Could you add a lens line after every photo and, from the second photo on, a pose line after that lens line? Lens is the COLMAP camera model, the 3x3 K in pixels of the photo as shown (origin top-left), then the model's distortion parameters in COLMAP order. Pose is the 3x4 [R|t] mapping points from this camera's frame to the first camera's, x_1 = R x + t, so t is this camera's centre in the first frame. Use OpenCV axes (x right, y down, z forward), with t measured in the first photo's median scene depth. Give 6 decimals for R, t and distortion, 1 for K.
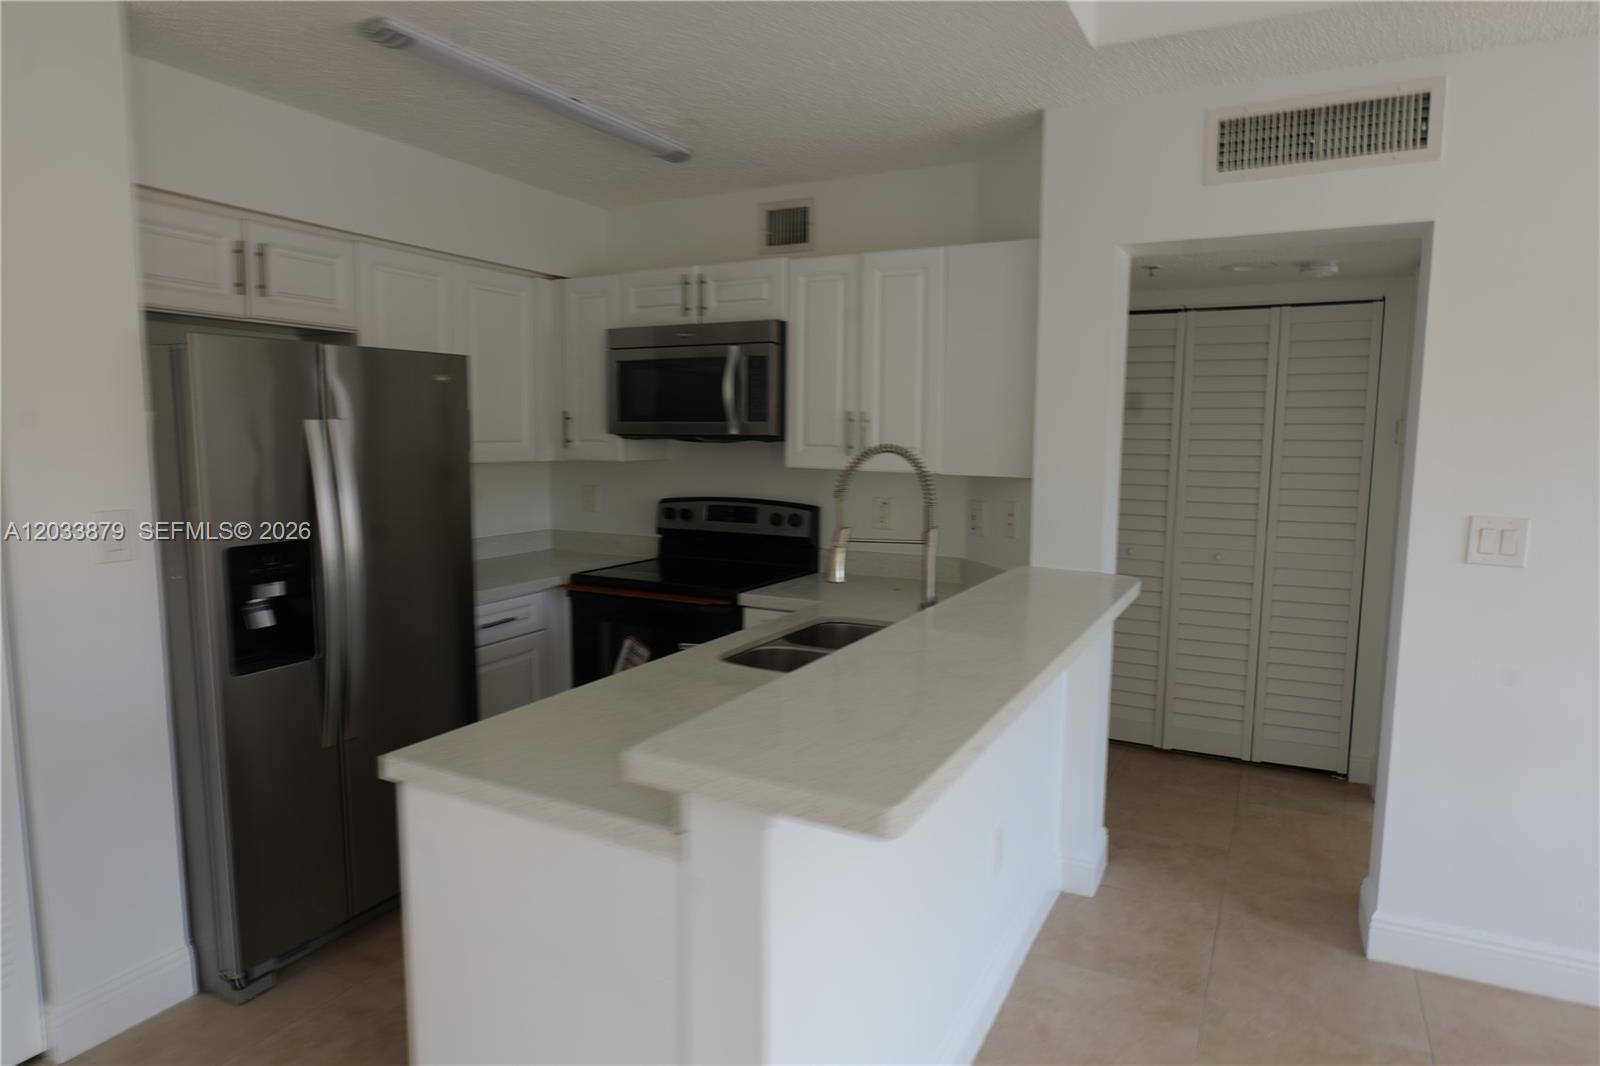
lens RADIAL K [[930.0, 0, 799.9], [0, 930.0, 530.1], [0, 0, 1]] dist [-0.024375, 0.002078]
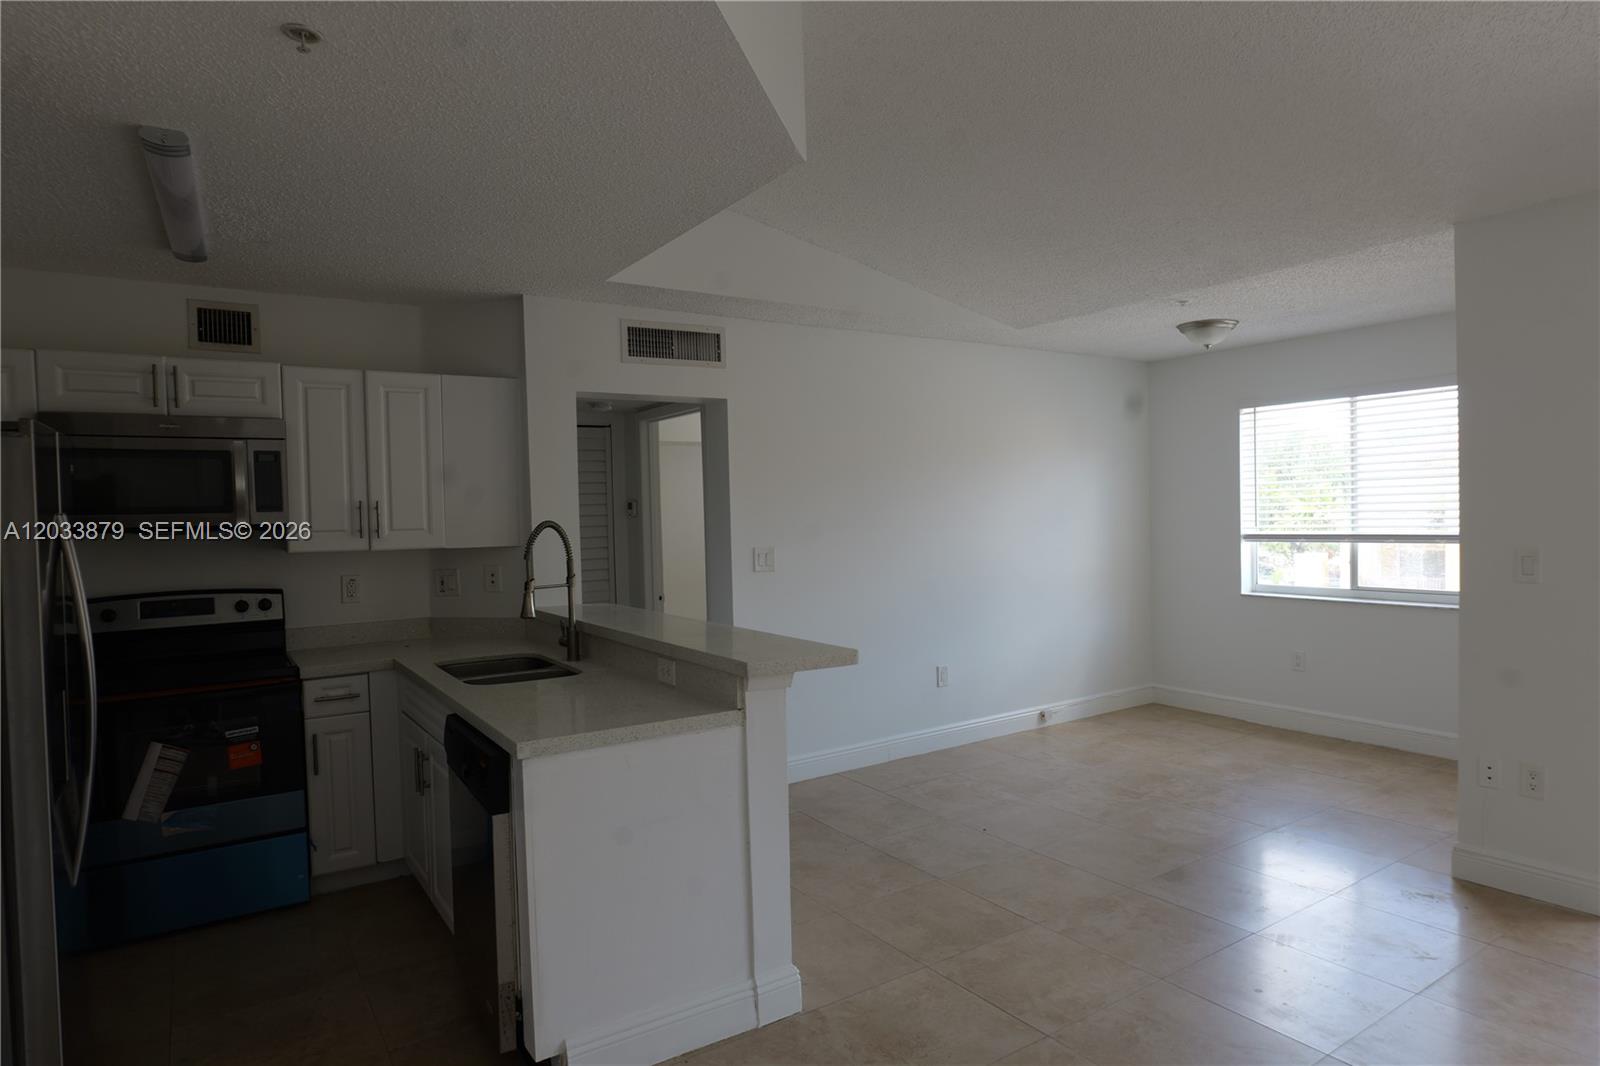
lens RADIAL K [[930.0, 0, 799.6], [0, 930.0, 533.4], [0, 0, 1]] dist [-0.024375, 0.002078]
pose [[0.482364, -0.043148, 0.874908, -0.656748], [0.120362, 0.992577, -0.017408, 0.000376], [-0.867662, 0.113703, 0.483977, -0.041240]]
